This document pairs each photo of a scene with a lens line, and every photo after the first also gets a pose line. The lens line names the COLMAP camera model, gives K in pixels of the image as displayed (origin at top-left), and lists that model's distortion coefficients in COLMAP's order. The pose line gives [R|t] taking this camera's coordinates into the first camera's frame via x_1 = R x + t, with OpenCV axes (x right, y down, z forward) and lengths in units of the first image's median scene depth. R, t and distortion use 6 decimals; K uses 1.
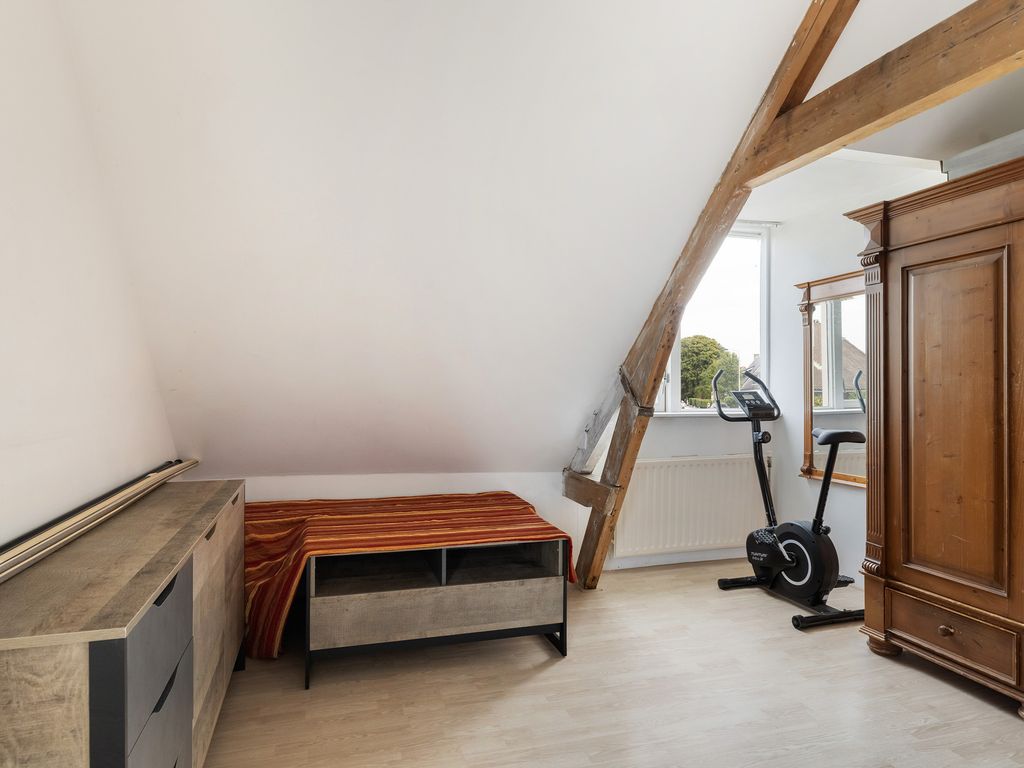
lens RADIAL K [[626.9, 0, 511.6], [0, 626.9, 383.2], [0, 0, 1]] dist [0.003594, 0.003080]
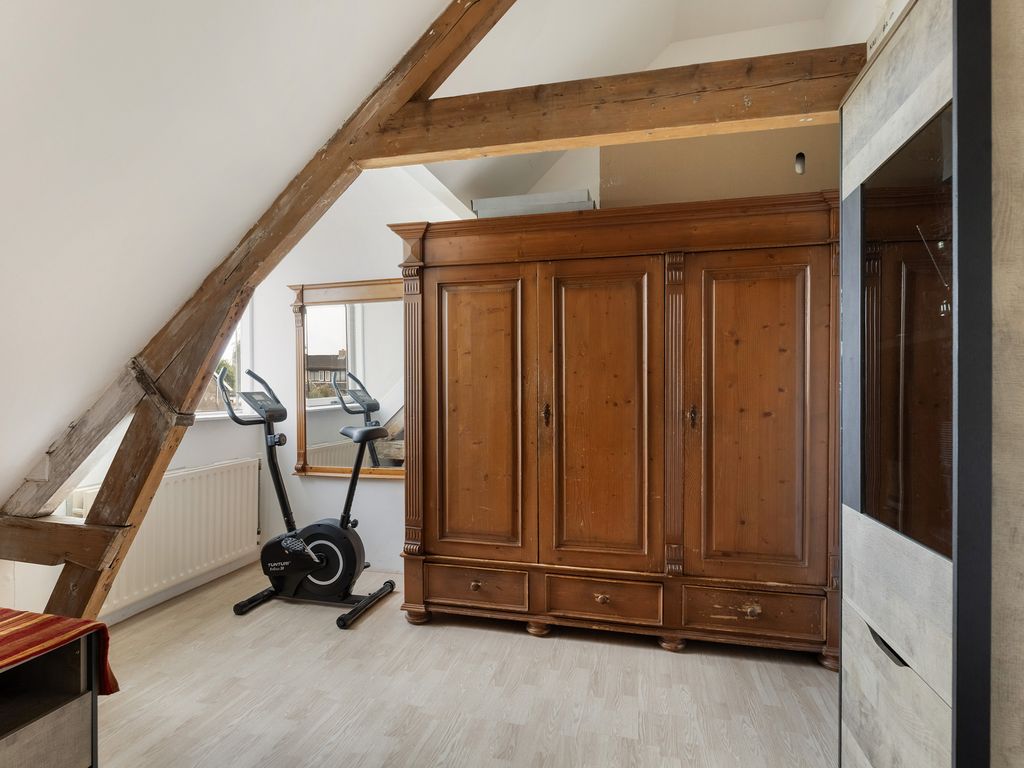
lens RADIAL K [[540.6, 0, 511.0], [0, 540.6, 388.1], [0, 0, 1]] dist [-0.004383, -0.000757]
pose [[0.508780, -0.001707, 0.860895, -0.159802], [-0.005195, 0.999974, 0.005052, 0.002461], [-0.860881, -0.007043, 0.508758, 0.362688]]
